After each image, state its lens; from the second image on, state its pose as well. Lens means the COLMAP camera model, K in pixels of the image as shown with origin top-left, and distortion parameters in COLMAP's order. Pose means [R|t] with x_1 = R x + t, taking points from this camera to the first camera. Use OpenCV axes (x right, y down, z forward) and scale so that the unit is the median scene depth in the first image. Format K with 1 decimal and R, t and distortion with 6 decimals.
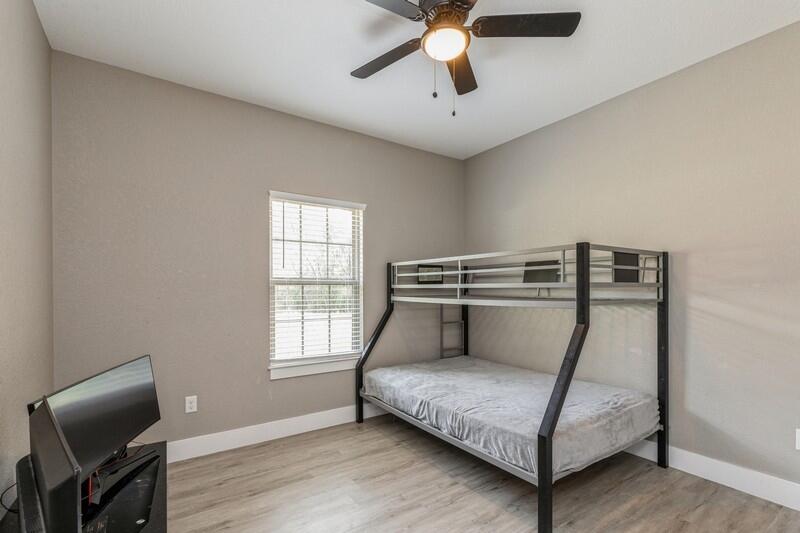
lens RADIAL K [[373.4, 0, 400.9], [0, 373.4, 288.1], [0, 0, 1]] dist [0.001252, 0.000052]
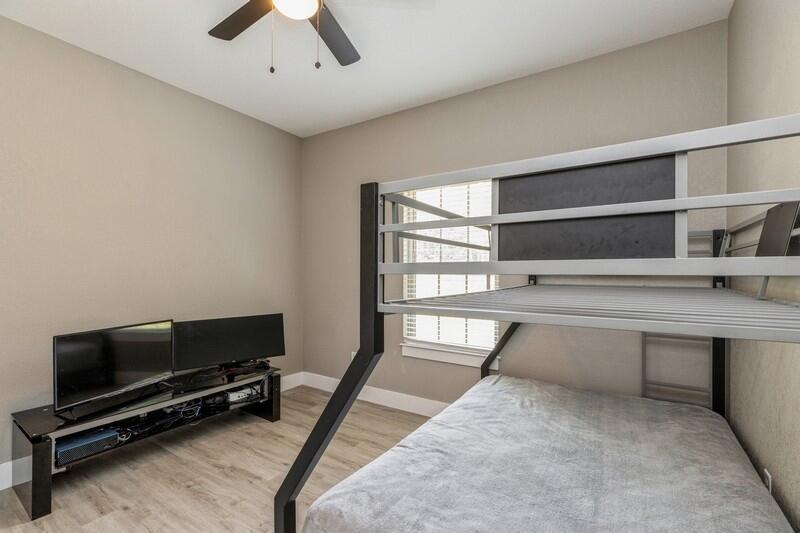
lens RADIAL K [[367.5, 0, 392.8], [0, 367.5, 271.9], [0, 0, 1]] dist [0.003042, -0.000631]
pose [[0.374886, 0.001362, -0.927070, 0.875613], [-0.006780, 0.999976, -0.001272, -0.000701], [0.927046, 0.006762, 0.374886, 0.763440]]
